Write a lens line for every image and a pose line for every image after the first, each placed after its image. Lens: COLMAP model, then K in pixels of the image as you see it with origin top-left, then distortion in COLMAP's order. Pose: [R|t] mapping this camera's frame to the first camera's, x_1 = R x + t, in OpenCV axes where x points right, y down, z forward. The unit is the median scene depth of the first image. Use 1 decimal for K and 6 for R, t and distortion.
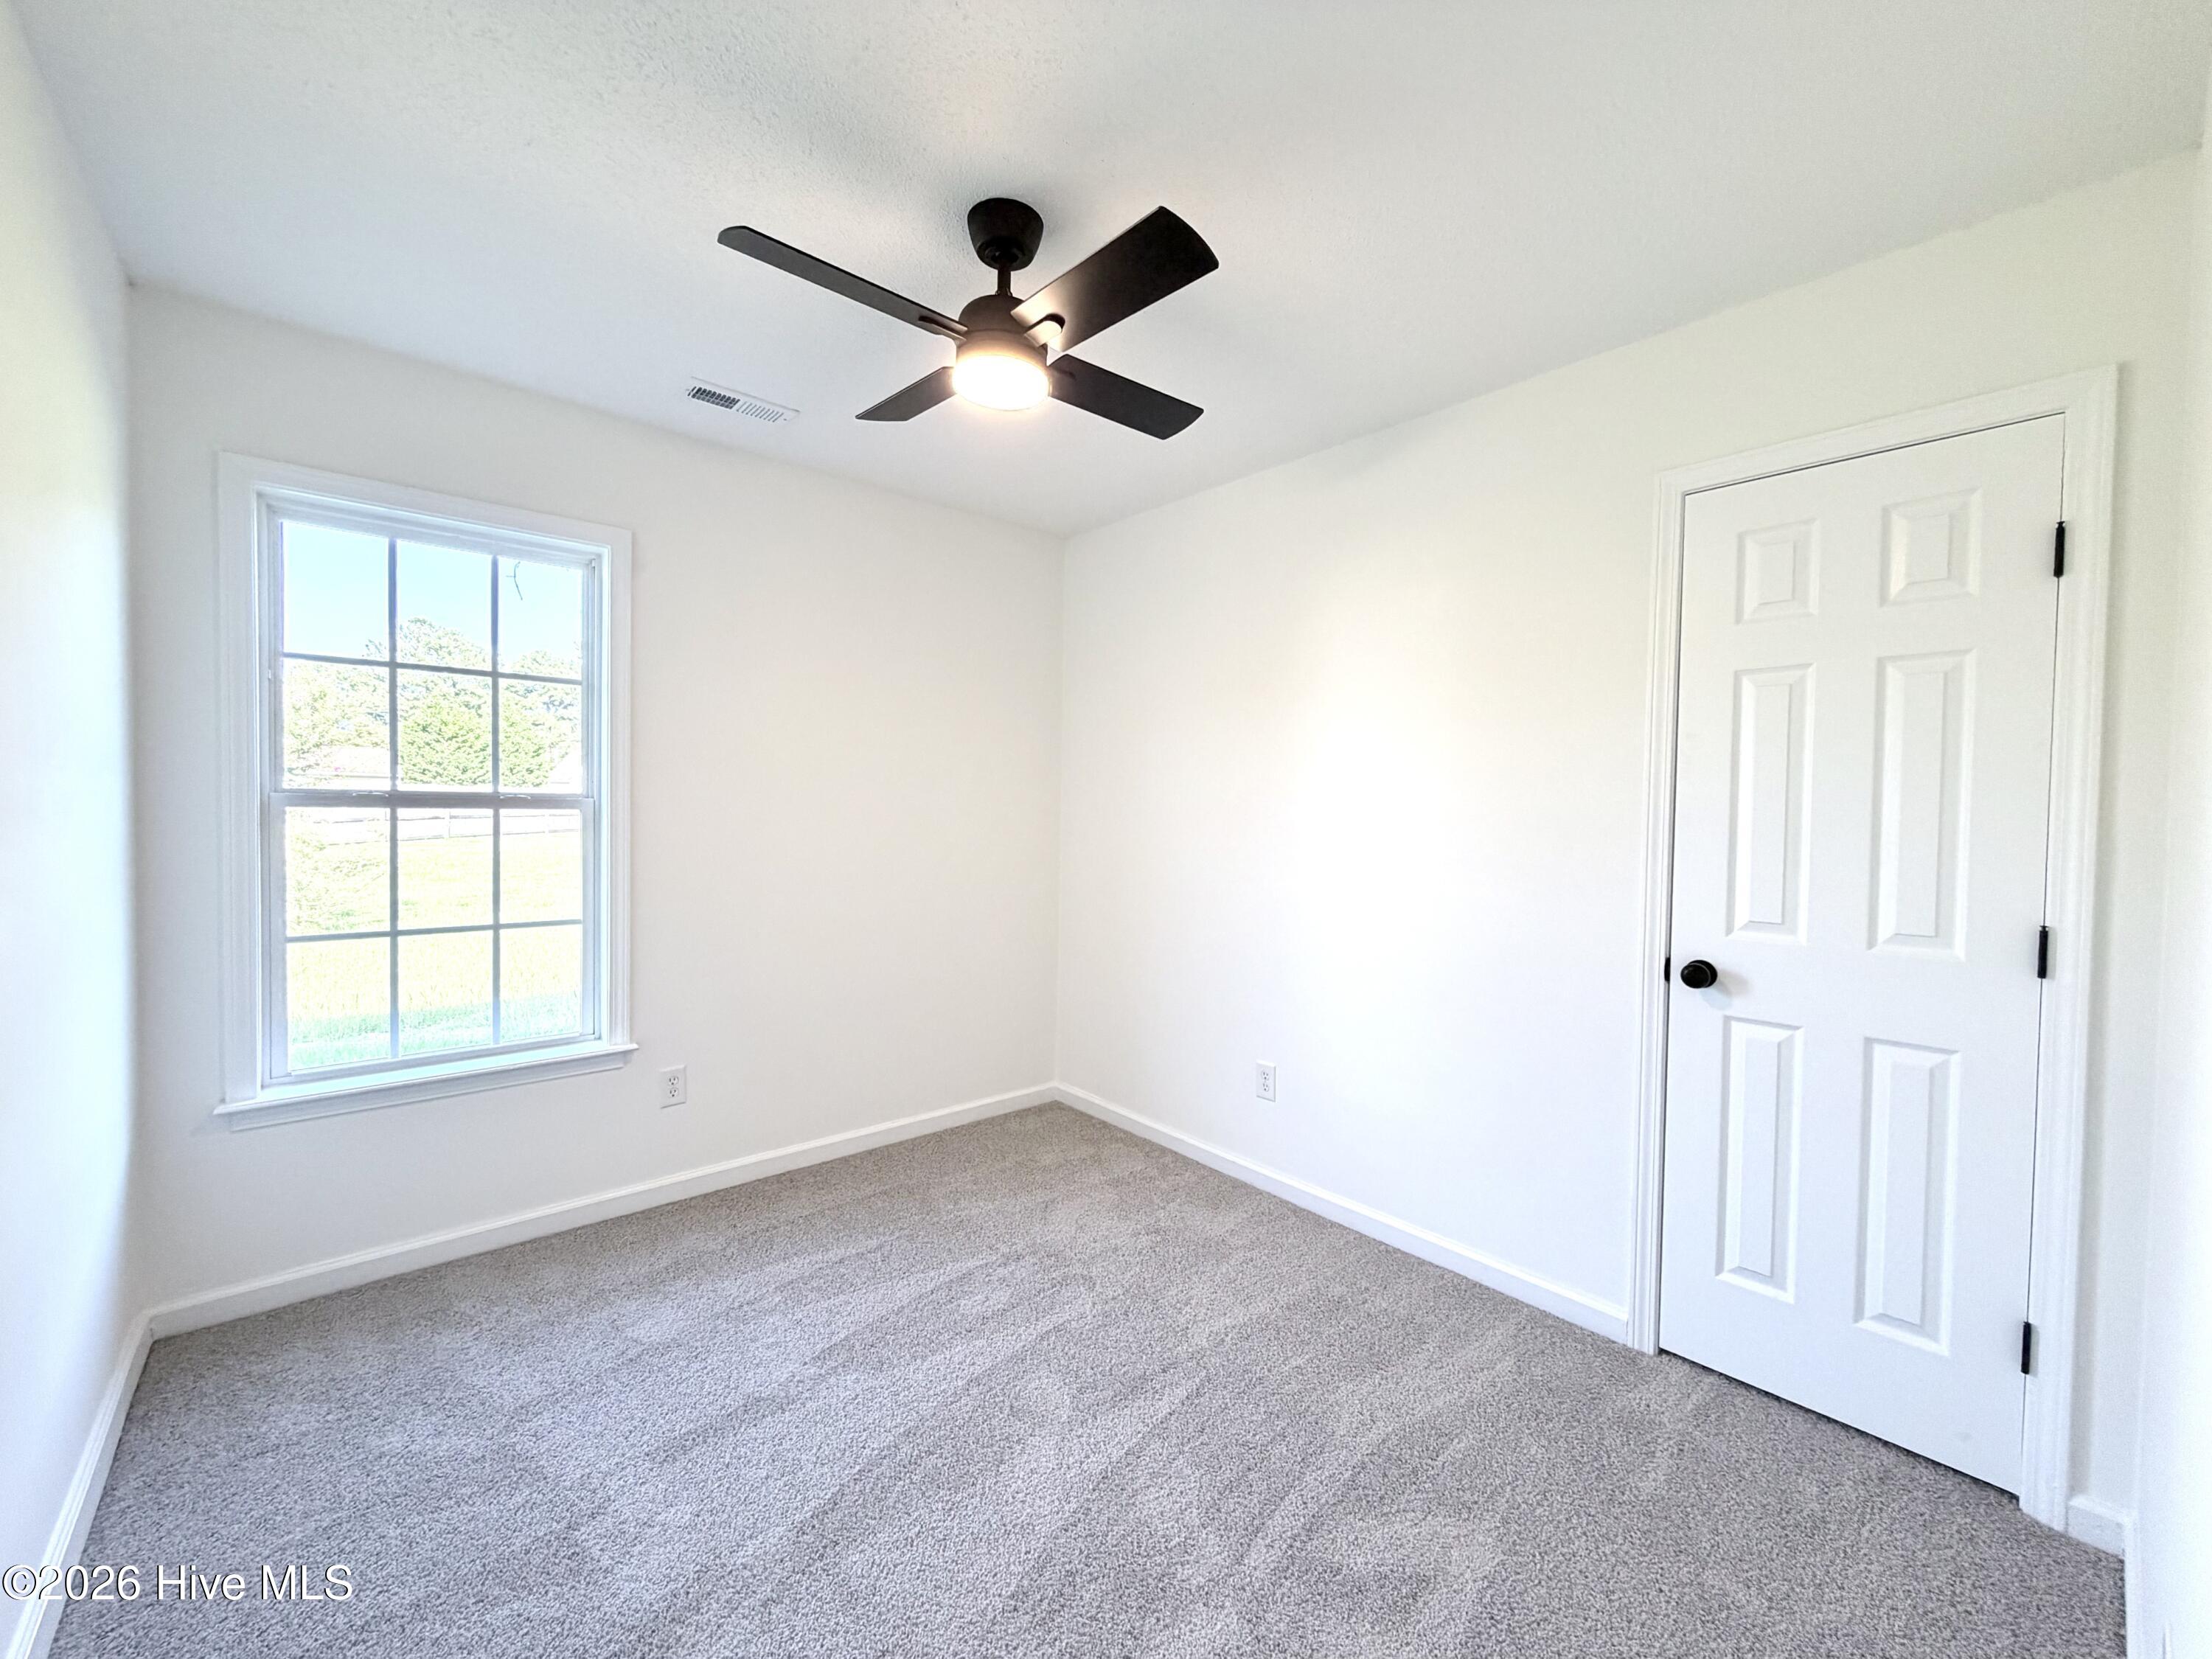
lens RADIAL K [[868.3, 0, 1113.6], [0, 868.3, 829.8], [0, 0, 1]] dist [0.001950, 0.000102]
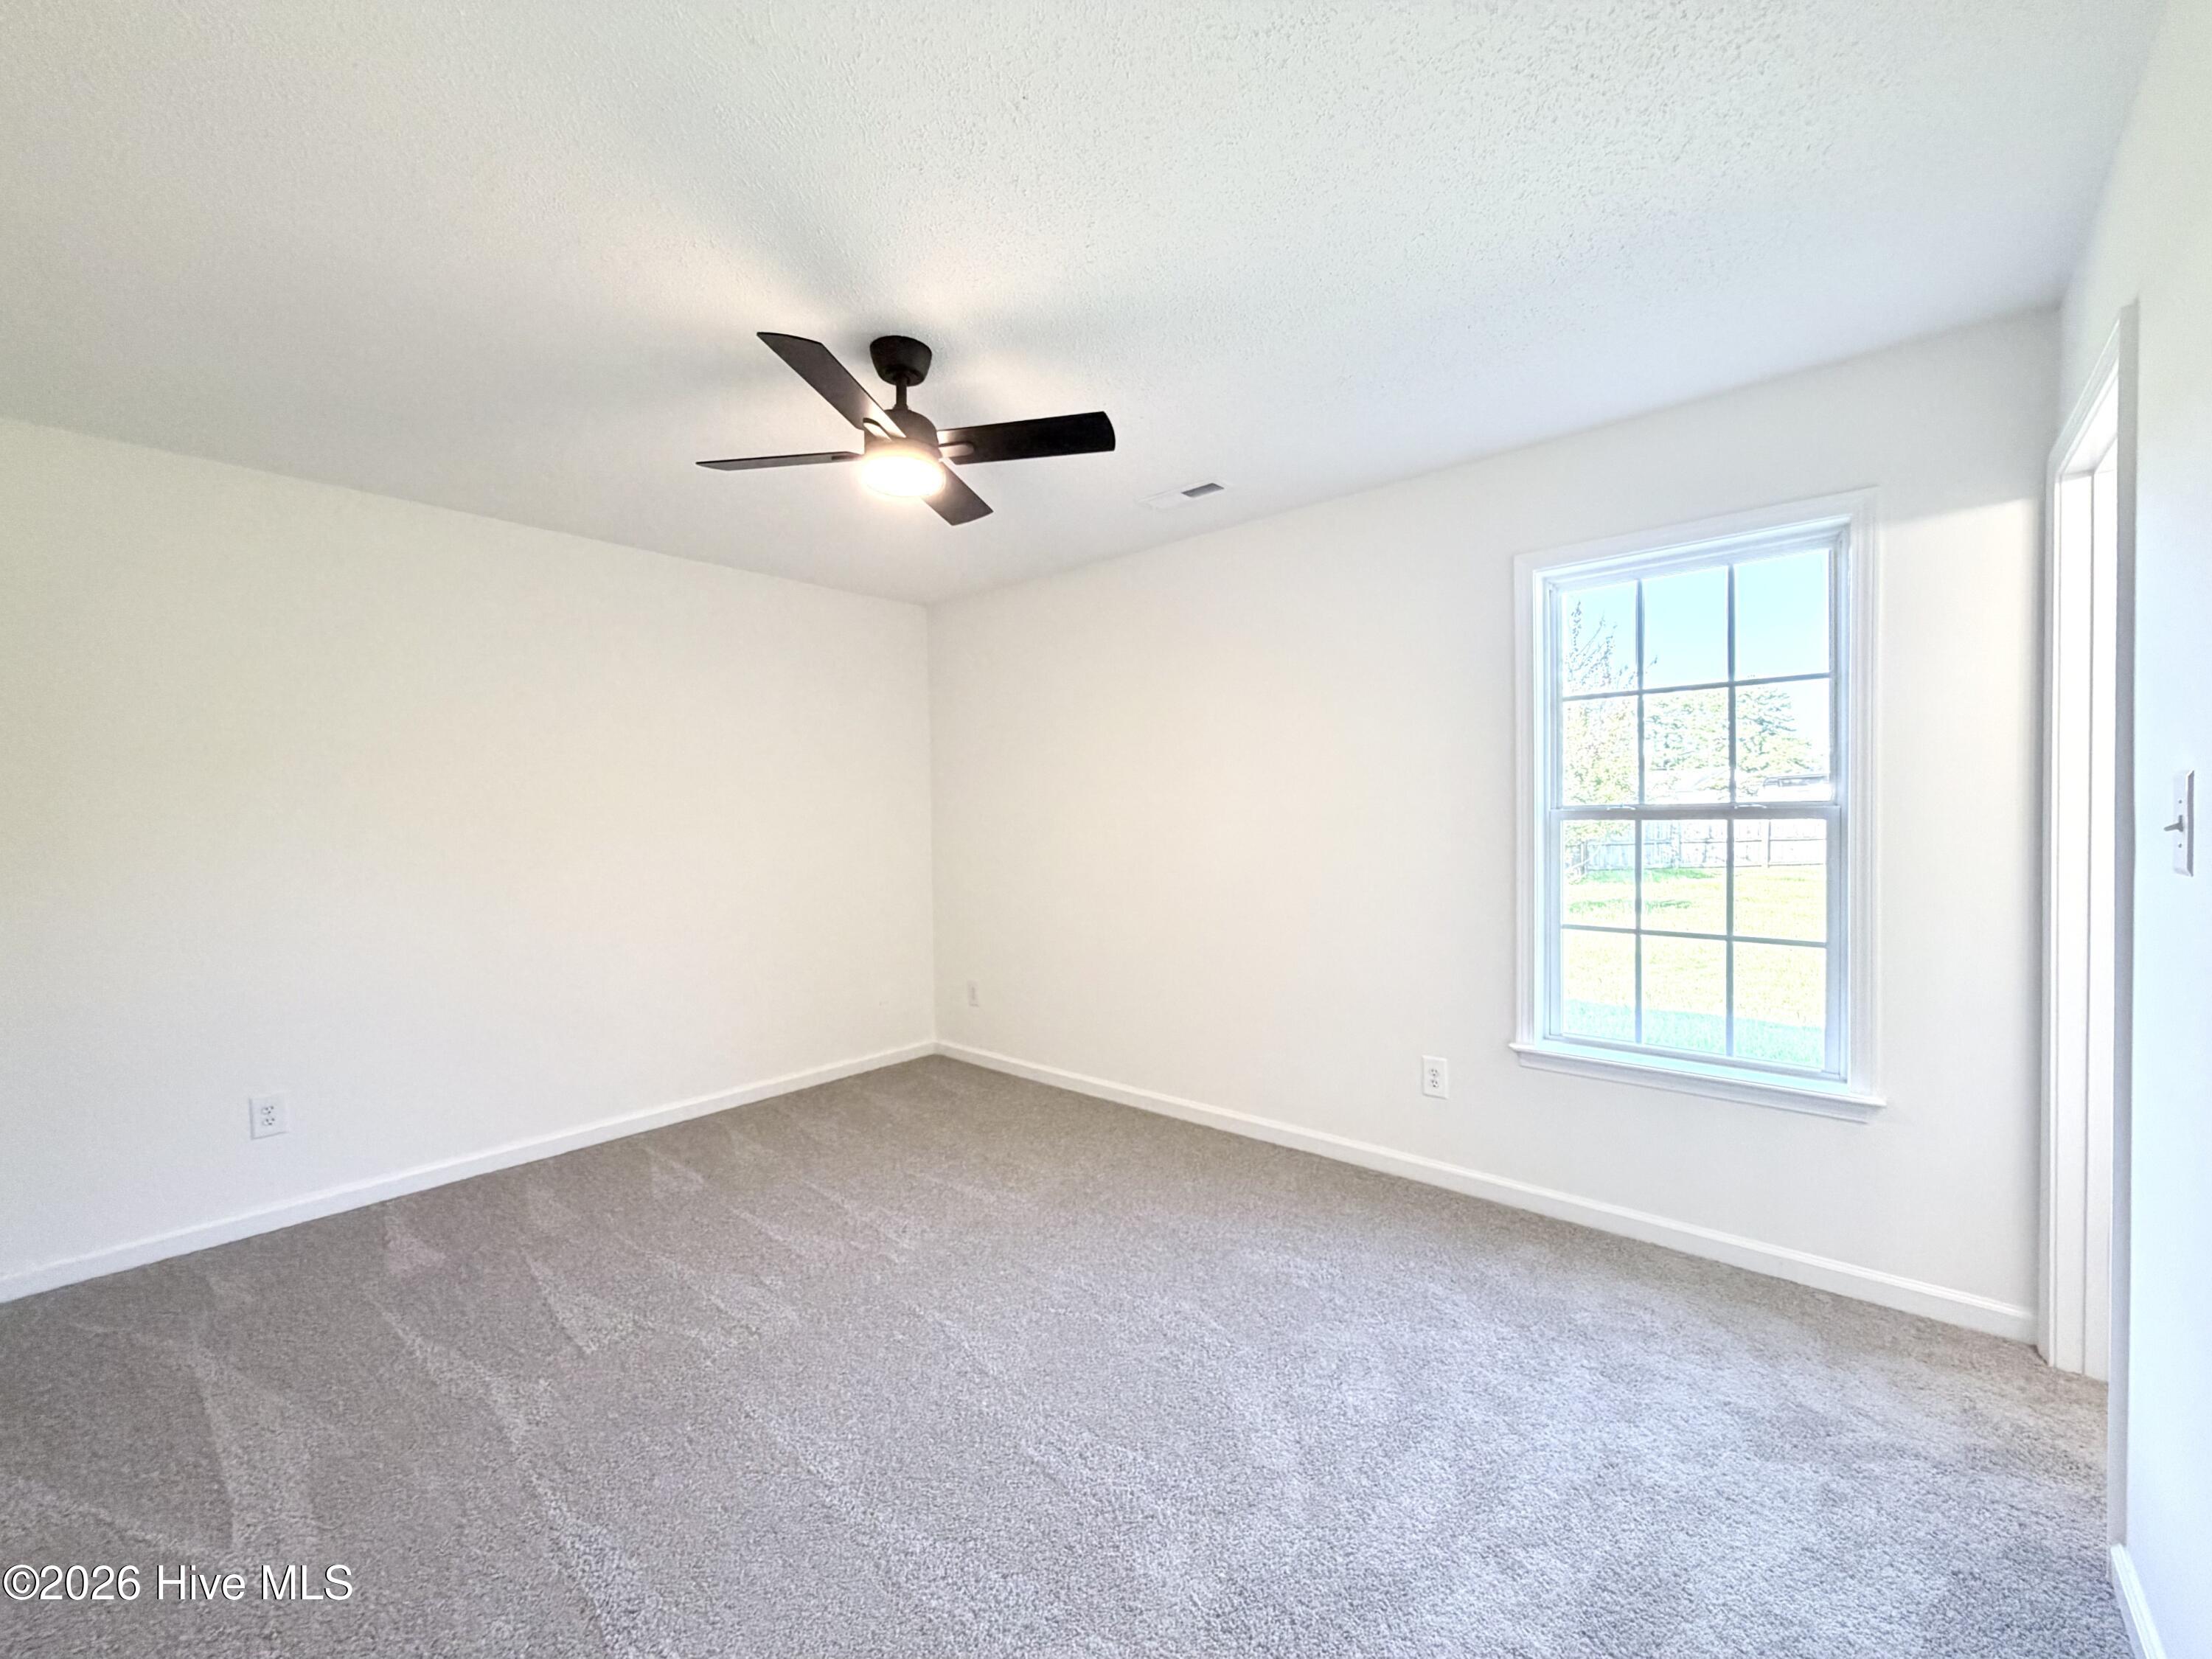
lens RADIAL K [[868.3, 0, 1113.6], [0, 868.3, 829.8], [0, 0, 1]] dist [0.001950, 0.000102]
pose [[0.111789, -0.003860, -0.993724, 0.199779], [-0.010778, 0.999929, -0.005096, 0.001265], [0.993673, 0.011280, 0.111740, 0.193649]]
